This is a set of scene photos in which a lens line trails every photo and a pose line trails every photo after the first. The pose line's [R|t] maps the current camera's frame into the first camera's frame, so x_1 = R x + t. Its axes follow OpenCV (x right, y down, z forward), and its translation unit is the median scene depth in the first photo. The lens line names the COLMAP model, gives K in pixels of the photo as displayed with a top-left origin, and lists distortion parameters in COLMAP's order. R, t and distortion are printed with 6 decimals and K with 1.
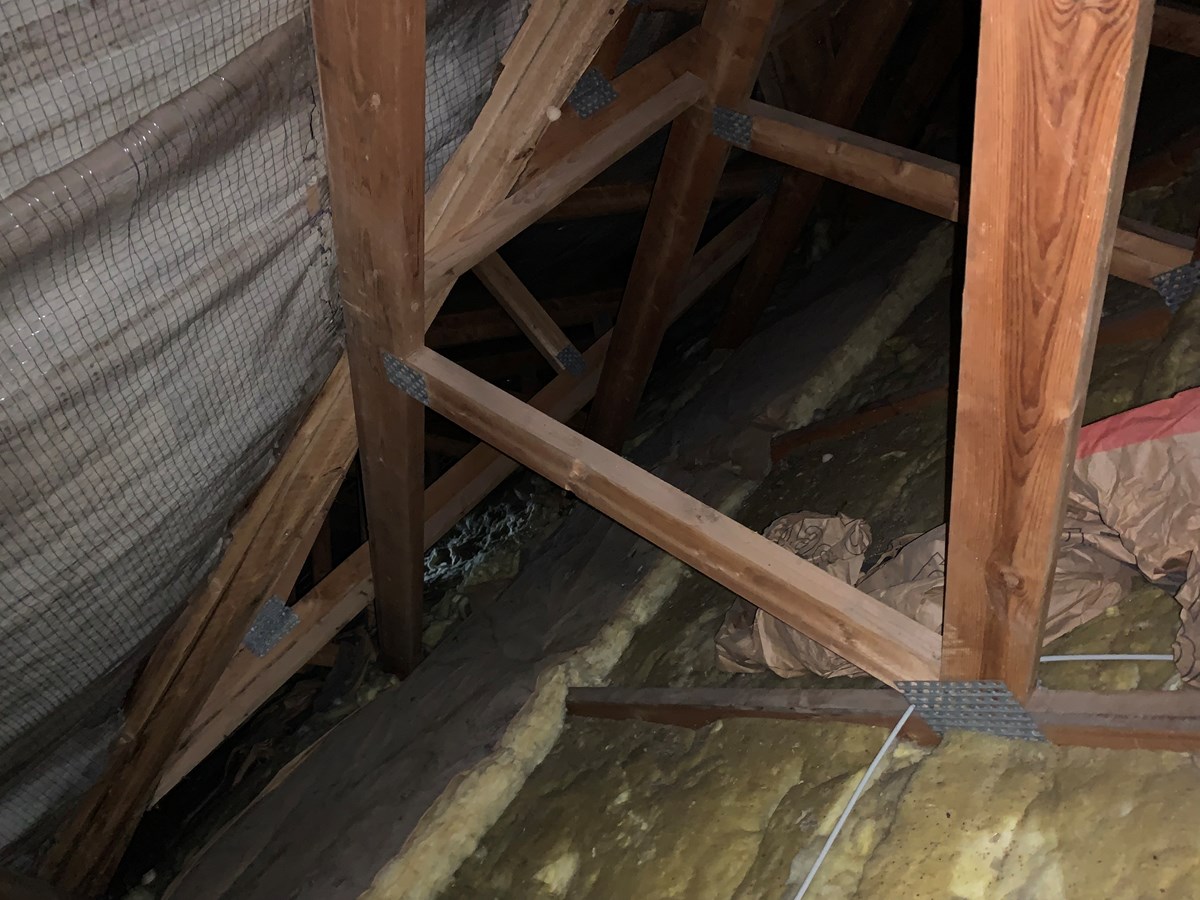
lens RADIAL K [[915.0, 0, 604.3], [0, 915.0, 449.6], [0, 0, 1]] dist [0.052991, -0.059108]
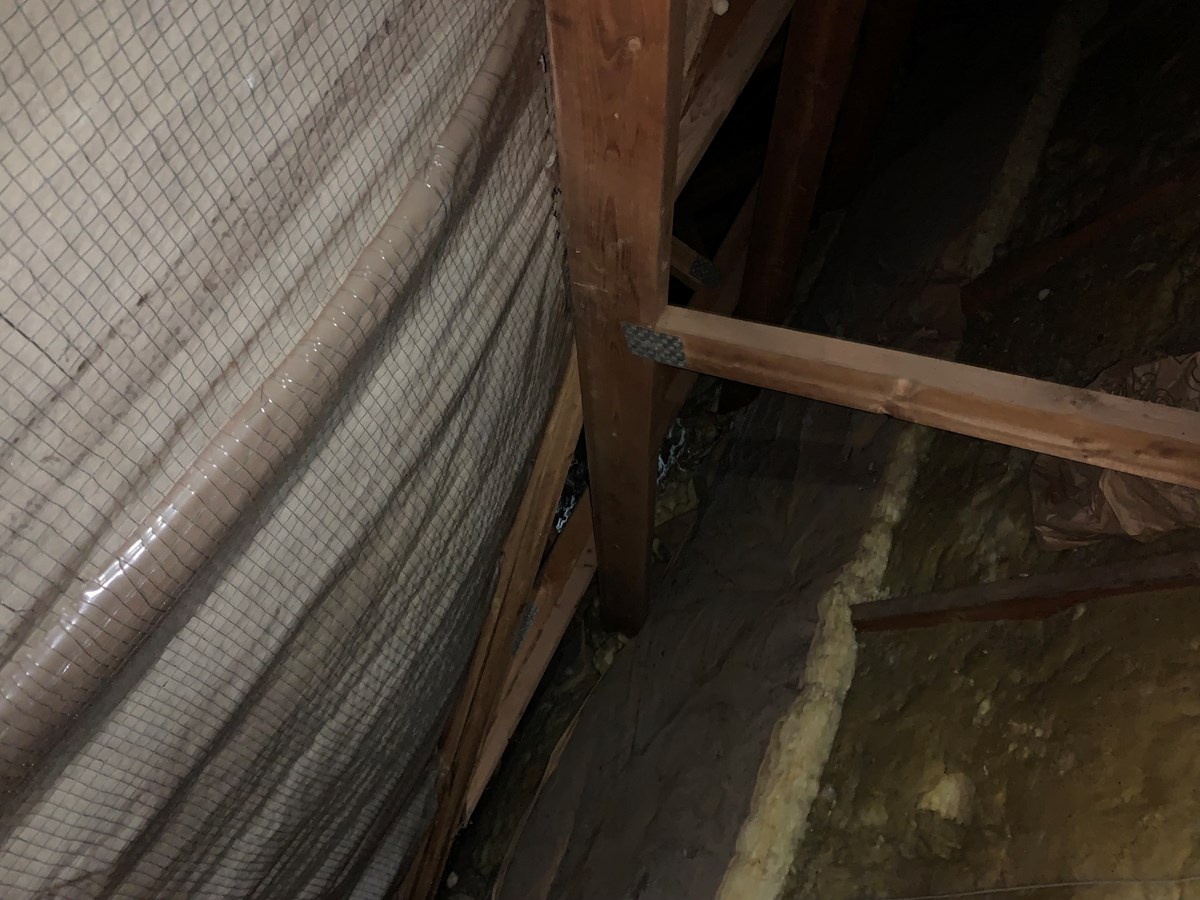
lens RADIAL K [[915.0, 0, 592.9], [0, 915.0, 453.4], [0, 0, 1]] dist [0.052991, -0.059108]
pose [[0.957862, -0.276778, -0.076777, -0.241240], [0.283298, 0.954449, 0.093641, -0.079511], [0.047362, -0.111446, 0.992641, 0.075857]]
